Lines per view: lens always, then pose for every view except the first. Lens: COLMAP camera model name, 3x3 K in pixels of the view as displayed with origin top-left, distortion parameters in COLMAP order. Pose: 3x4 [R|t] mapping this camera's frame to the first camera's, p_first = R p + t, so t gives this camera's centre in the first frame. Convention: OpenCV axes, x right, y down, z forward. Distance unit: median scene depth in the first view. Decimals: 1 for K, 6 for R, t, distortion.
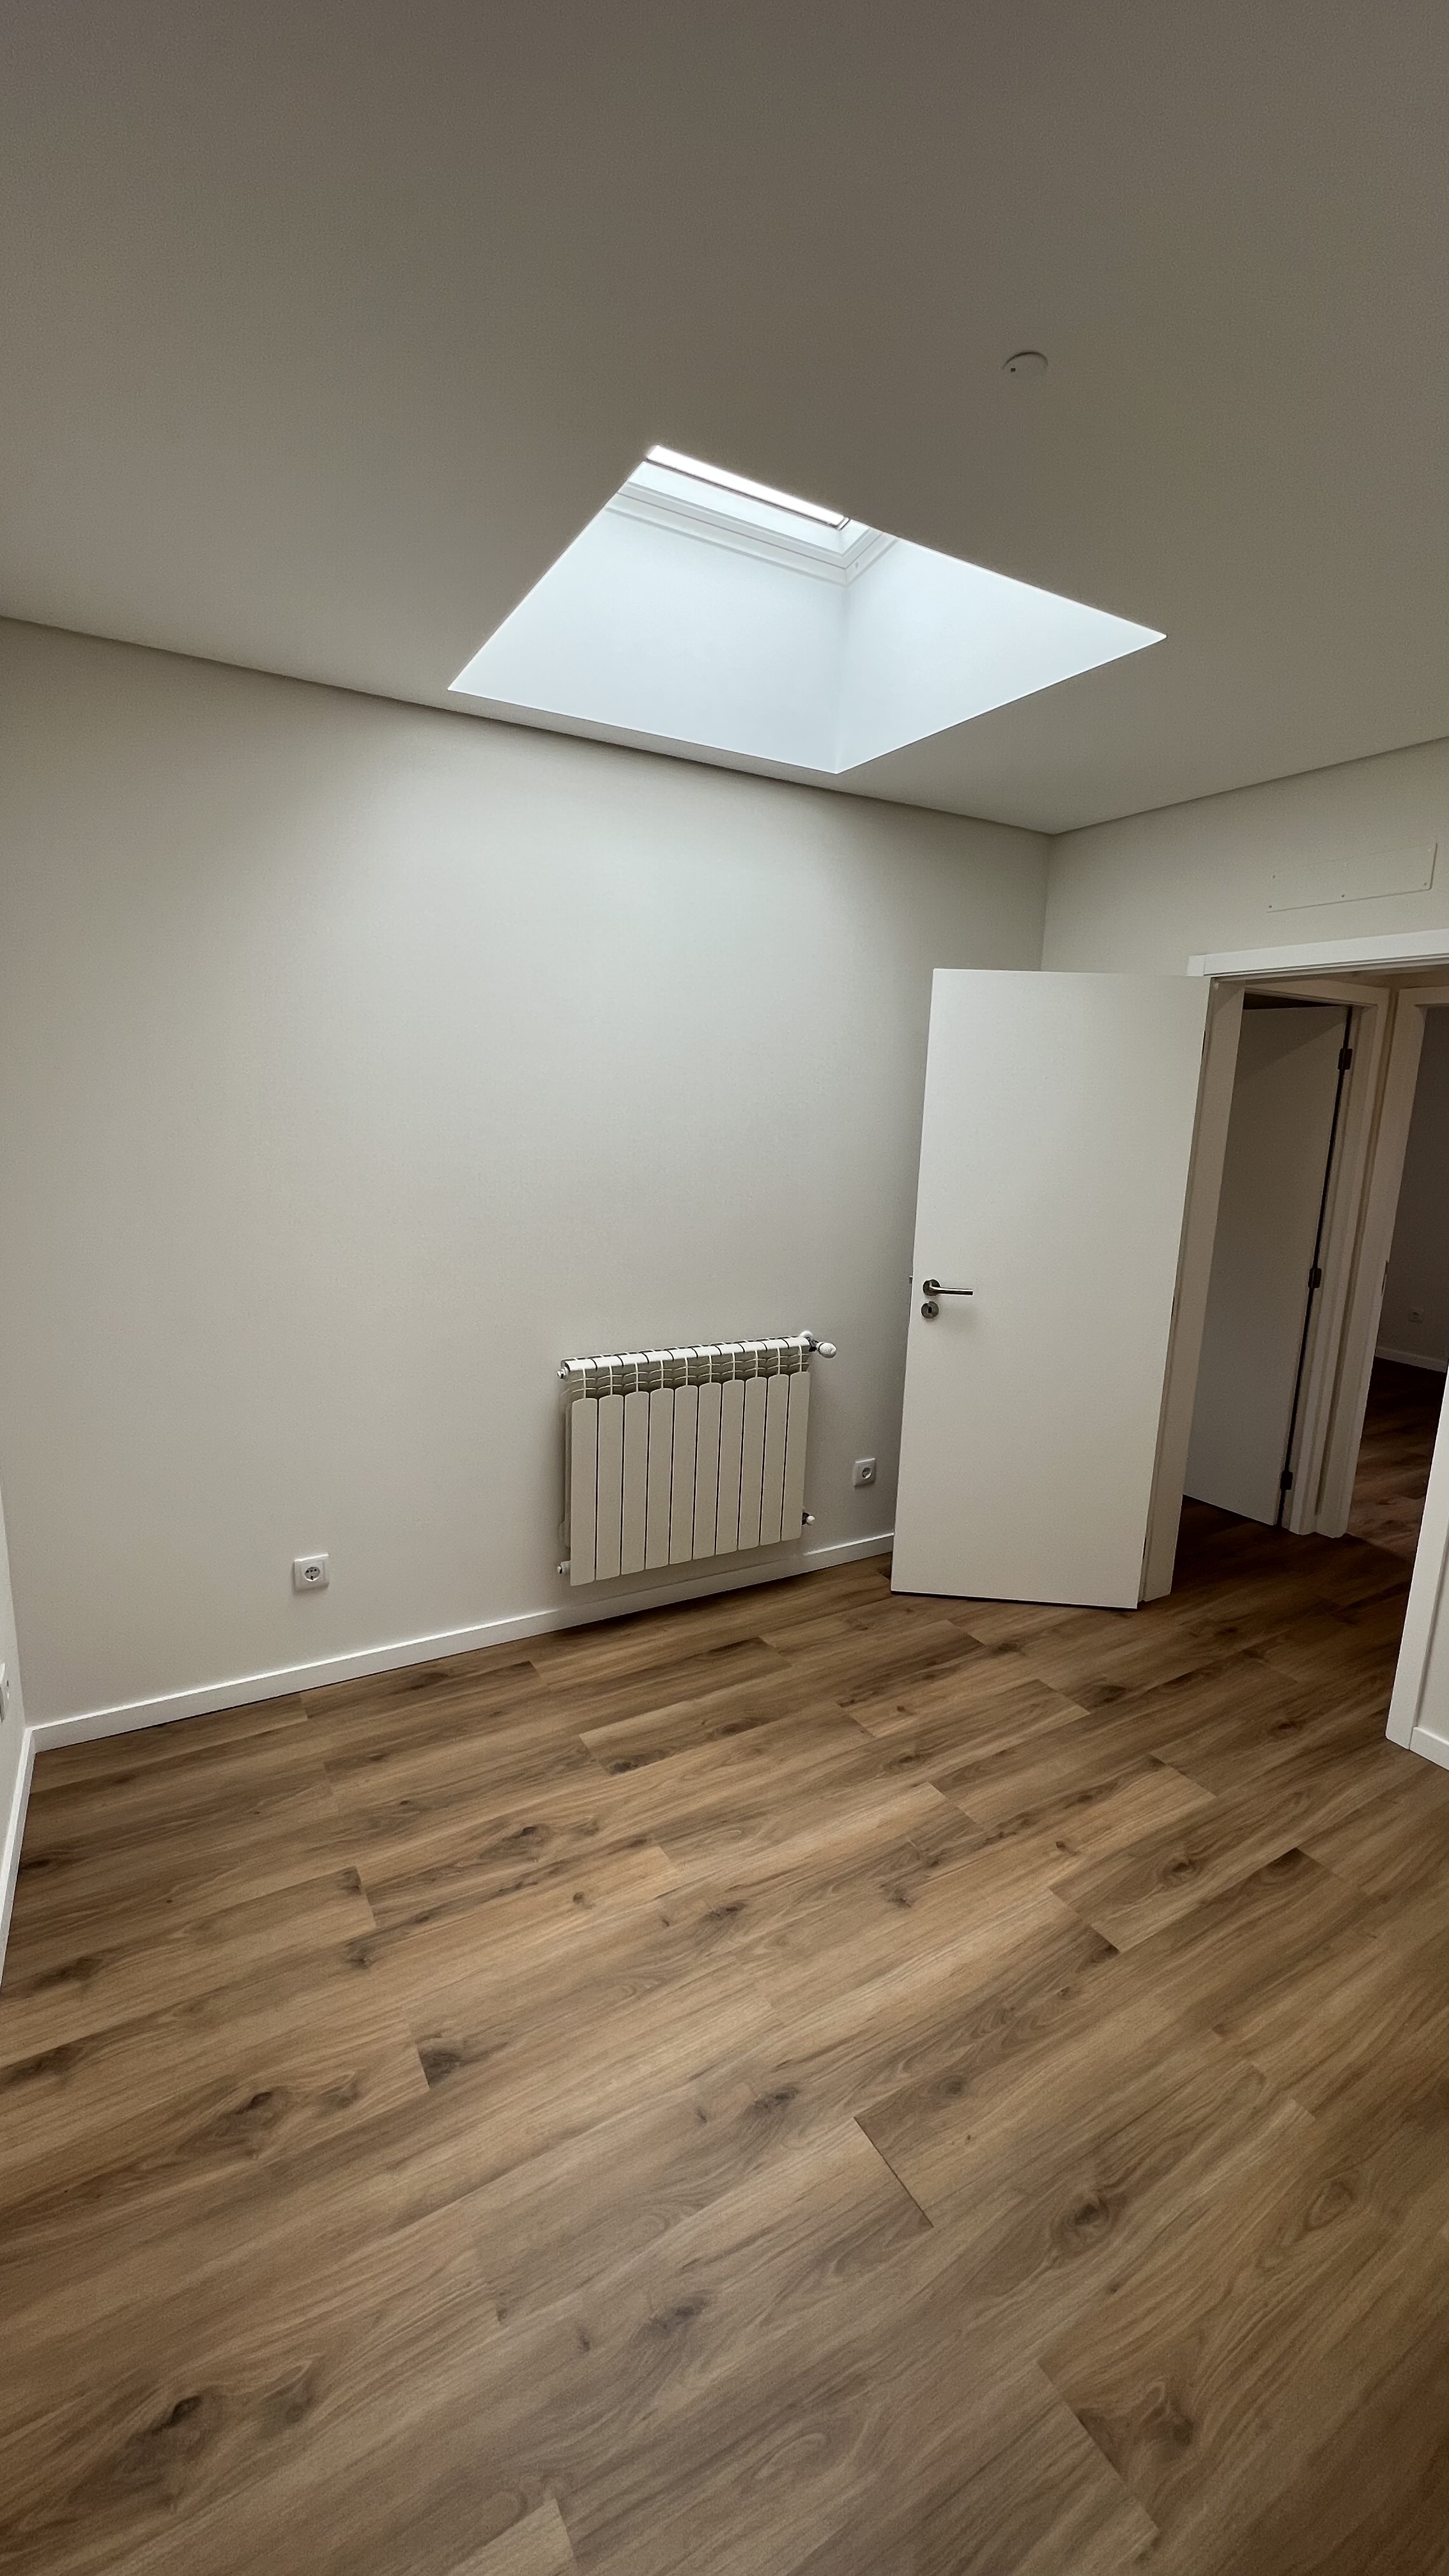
lens RADIAL K [[1029.6, 0, 731.2], [0, 1029.6, 1289.7], [0, 0, 1]] dist [-0.003500, 0.000427]
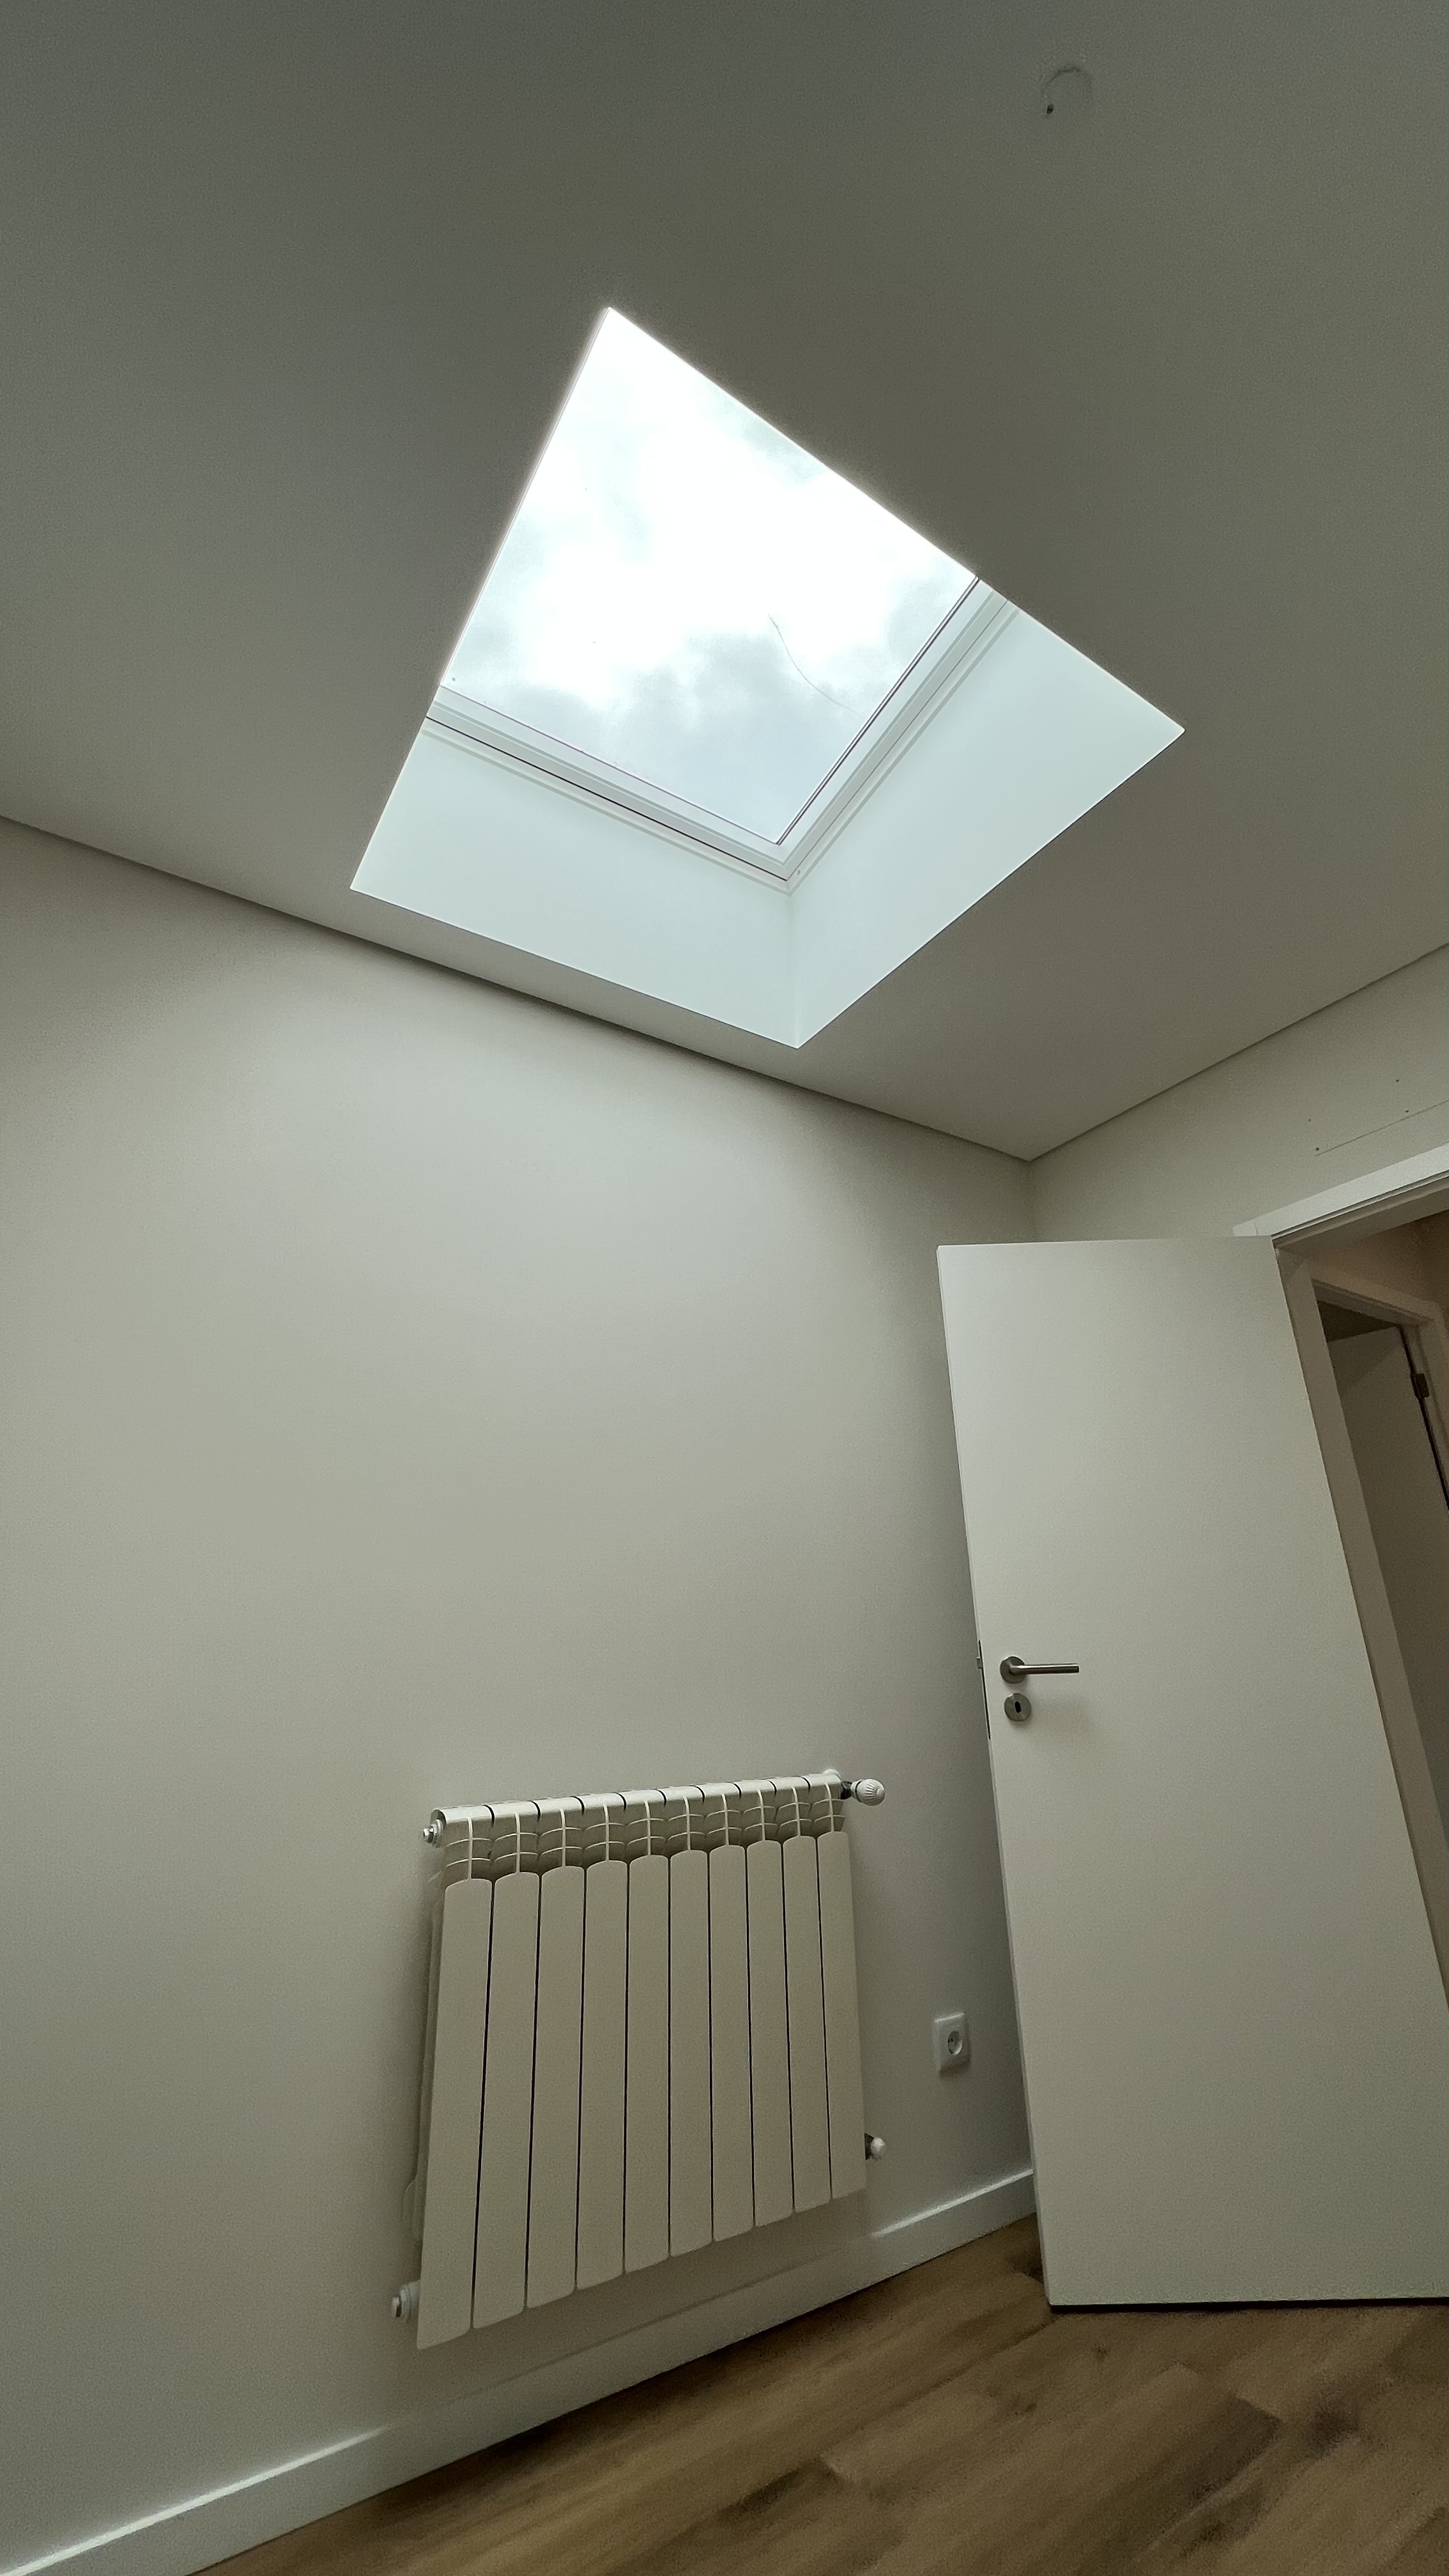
lens RADIAL K [[1029.6, 0, 731.2], [0, 1029.6, 1289.7], [0, 0, 1]] dist [-0.003500, 0.000427]
pose [[0.996243, -0.037546, 0.078038, -0.040128], [0.072676, 0.852512, -0.517631, 0.164880], [-0.047093, 0.521358, 0.852038, 0.439122]]
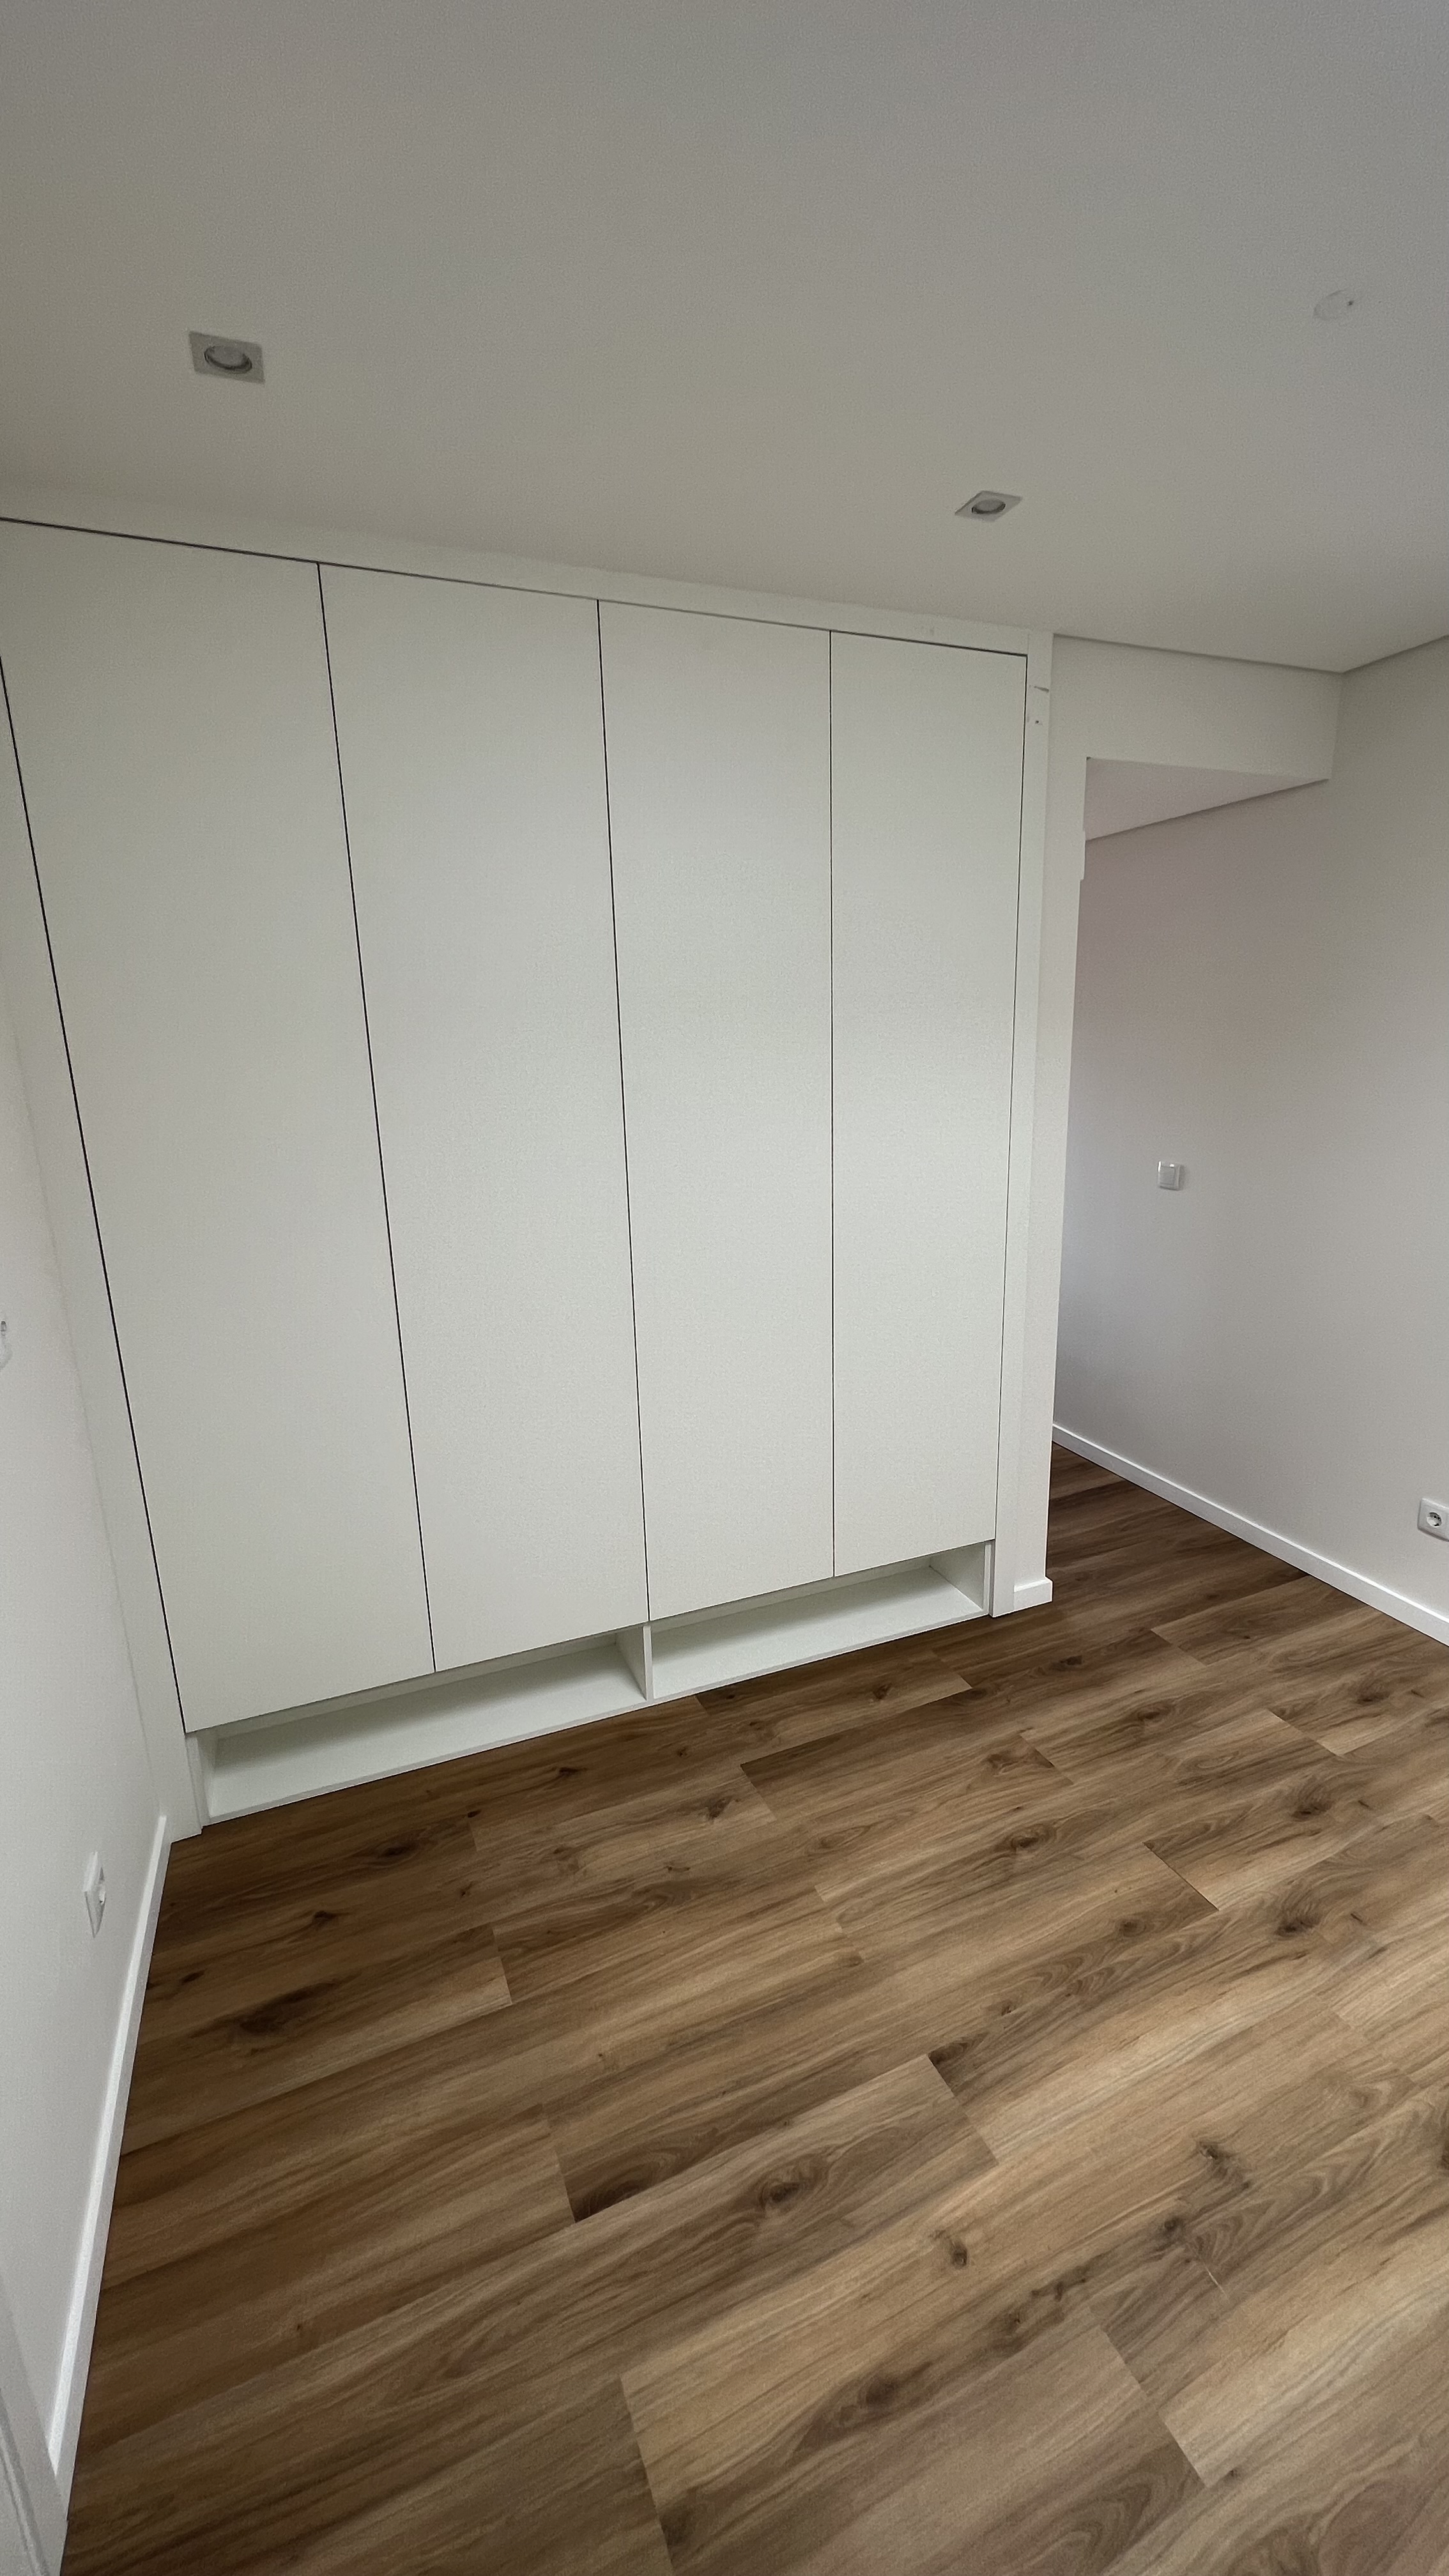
lens RADIAL K [[1029.6, 0, 731.2], [0, 1029.6, 1289.7], [0, 0, 1]] dist [-0.003500, 0.000427]
pose [[-0.992275, -0.034137, 0.119271, 0.397475], [0.018762, 0.909047, 0.416271, -0.236135], [-0.122634, 0.415293, -0.901384, 1.312711]]
